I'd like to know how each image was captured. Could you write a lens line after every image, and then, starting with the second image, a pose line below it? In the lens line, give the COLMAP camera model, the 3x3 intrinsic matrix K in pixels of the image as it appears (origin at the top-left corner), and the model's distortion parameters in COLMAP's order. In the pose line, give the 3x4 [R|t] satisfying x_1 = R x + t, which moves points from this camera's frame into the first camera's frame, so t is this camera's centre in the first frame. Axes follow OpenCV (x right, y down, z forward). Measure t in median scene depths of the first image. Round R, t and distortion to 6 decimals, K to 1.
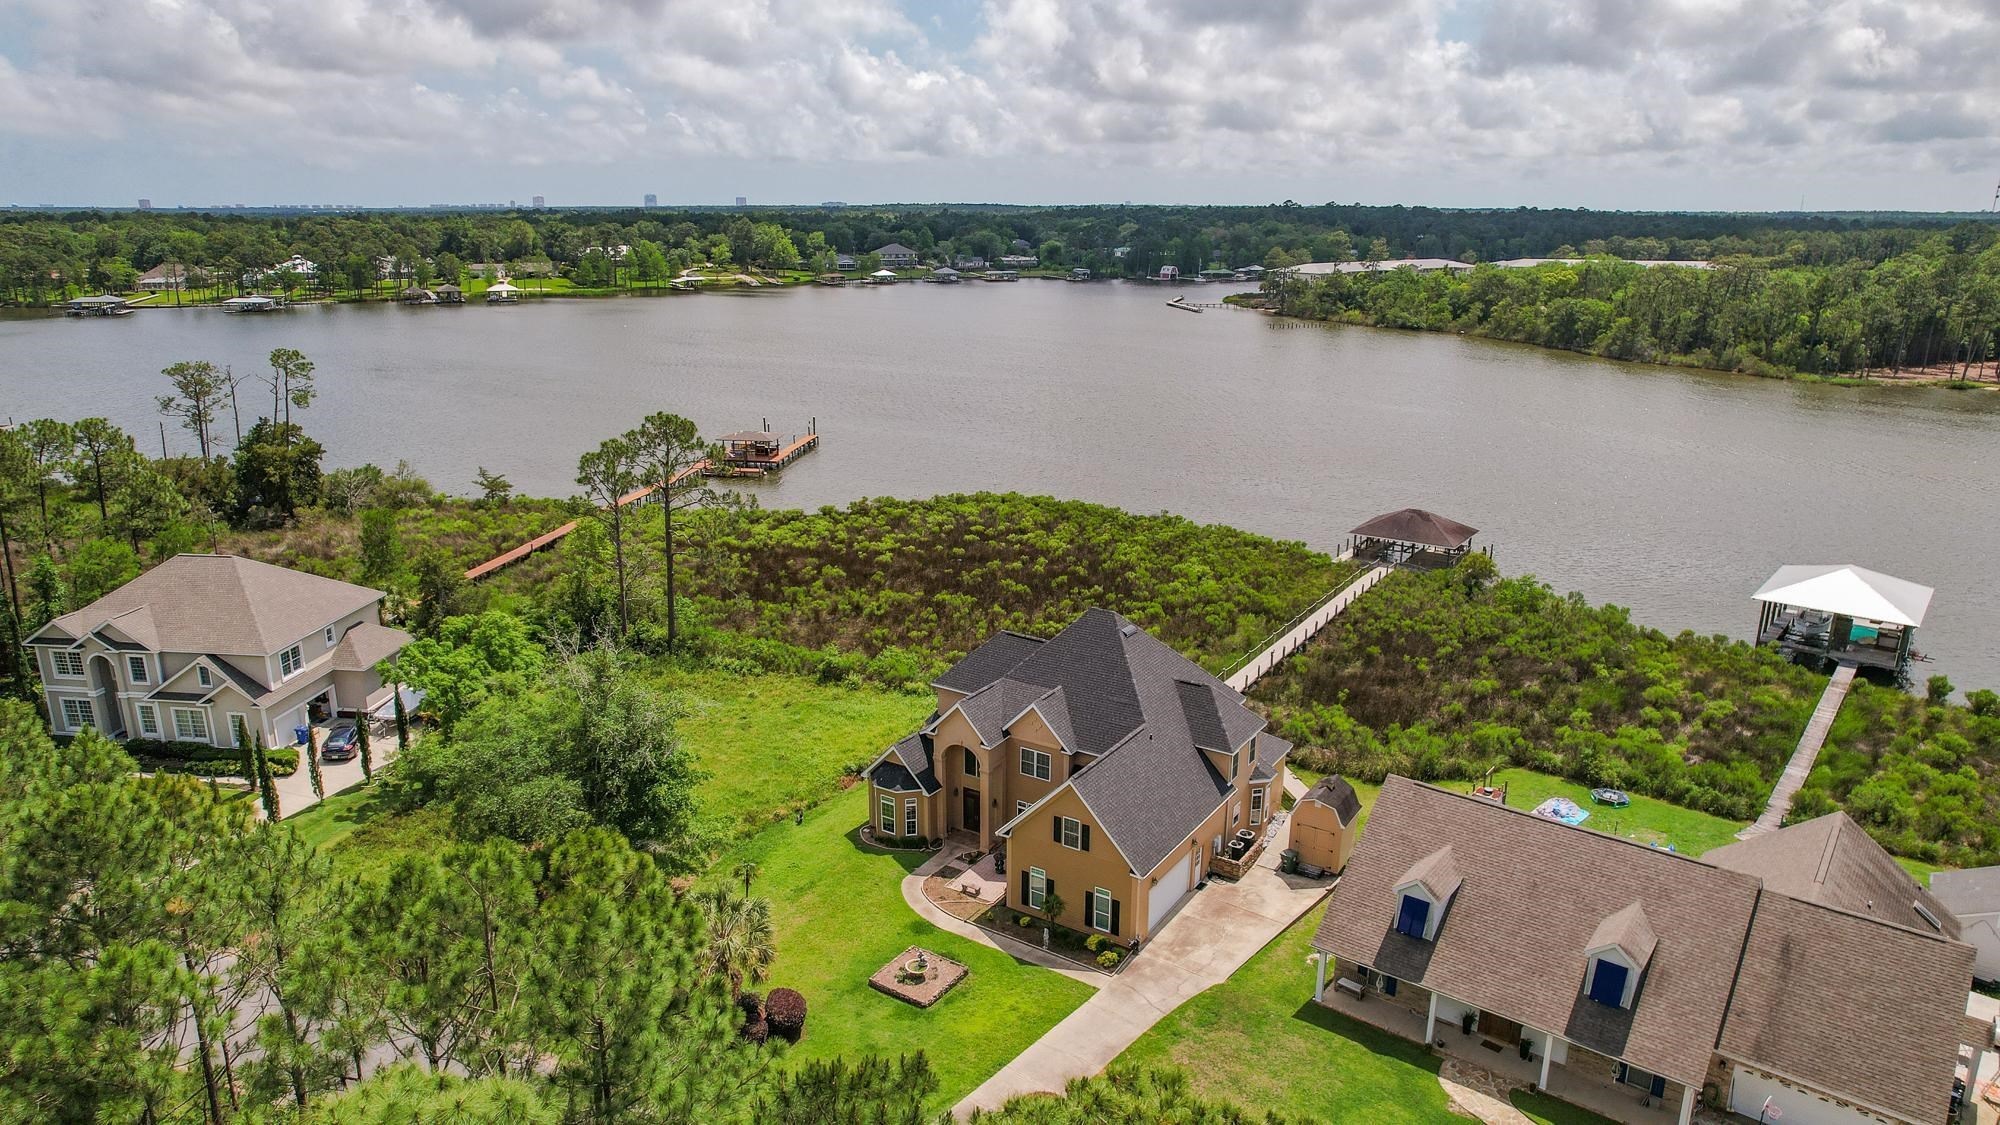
lens RADIAL K [[1267.1, 0, 1000.0], [0, 1267.1, 562.5], [0, 0, 1]] dist [-0.067595, 0.055308]
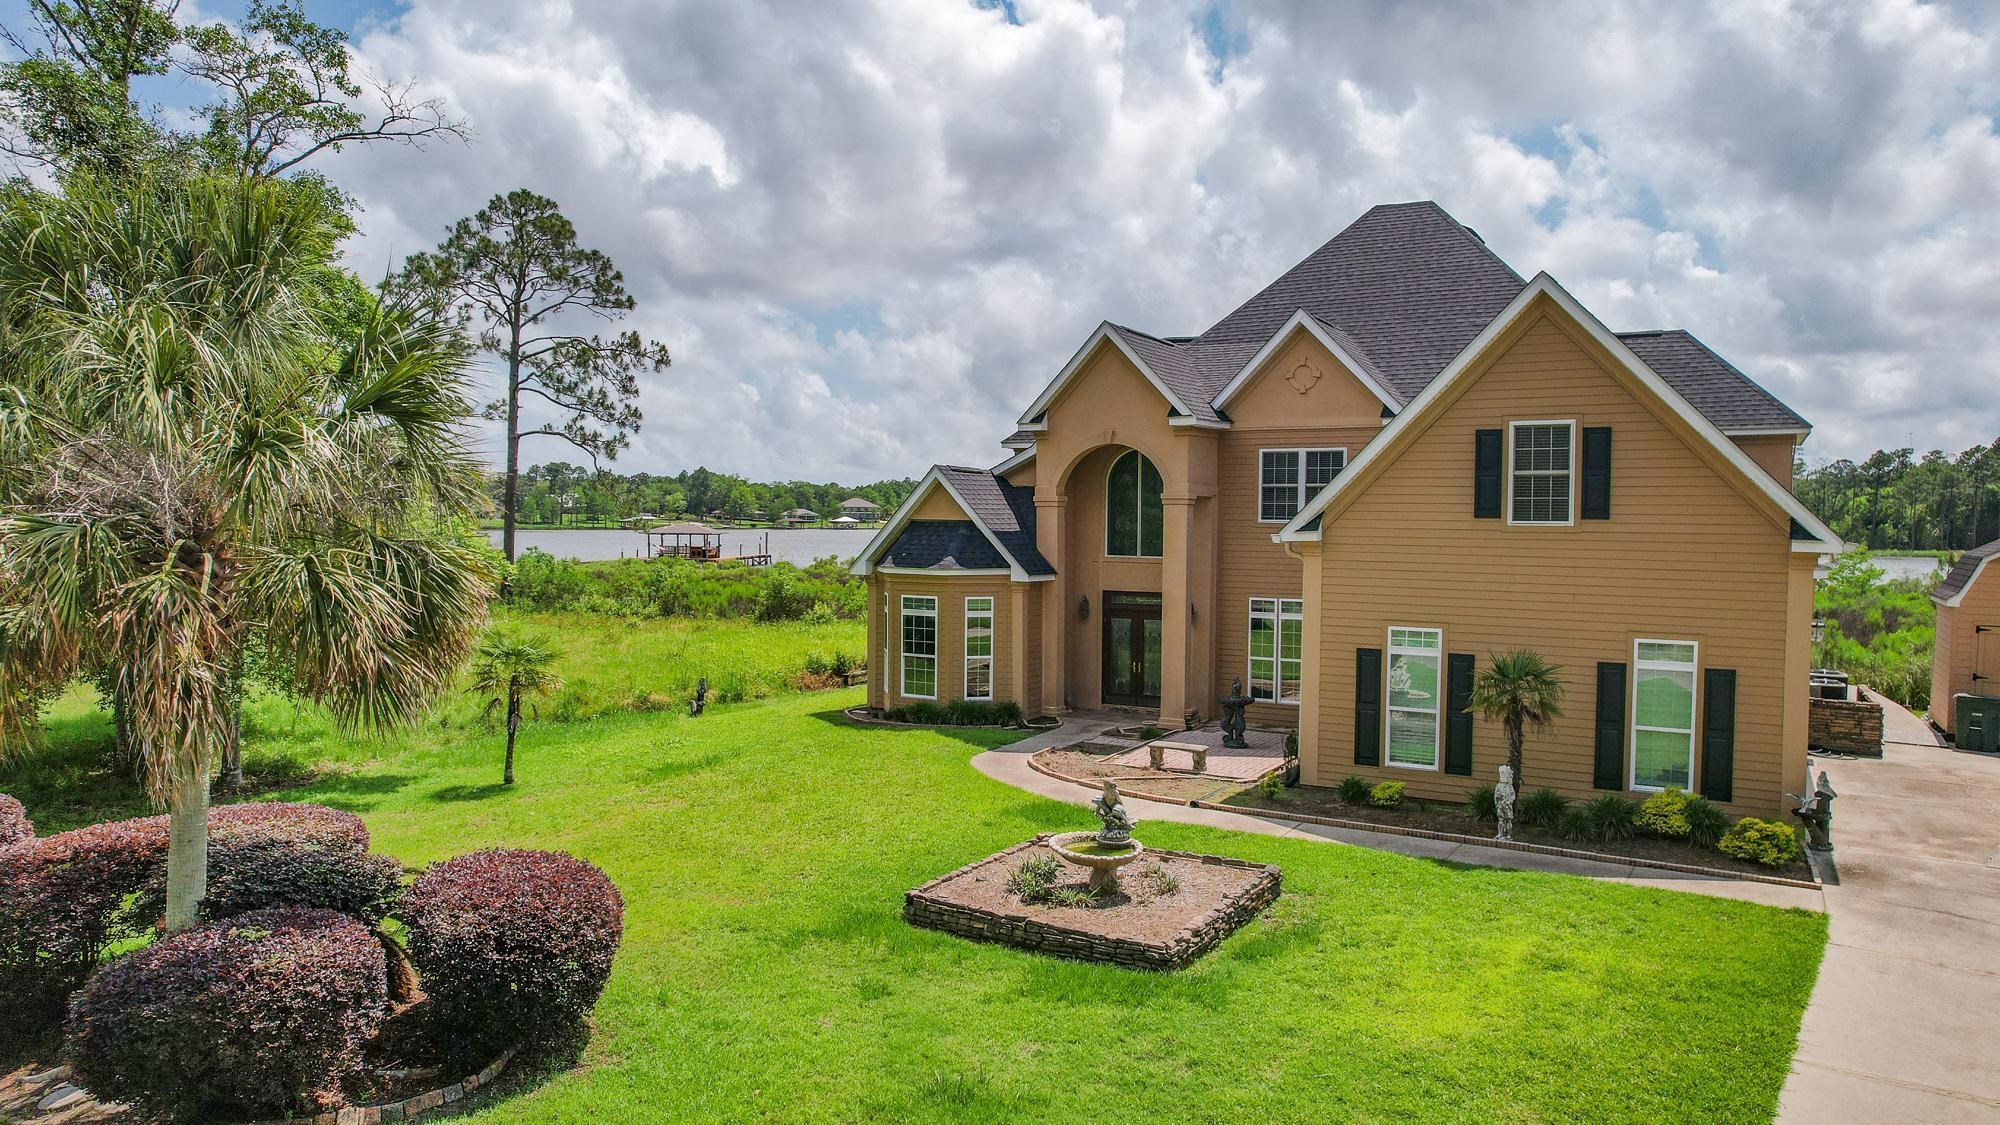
lens RADIAL K [[1267.1, 0, 1000.0], [0, 1267.1, 562.5], [0, 0, 1]] dist [-0.067595, 0.055308]
pose [[0.999338, 0.004773, 0.036060, -0.084915], [0.003939, 0.971321, -0.237741, 0.291923], [-0.036161, 0.237726, 0.970659, 0.662871]]
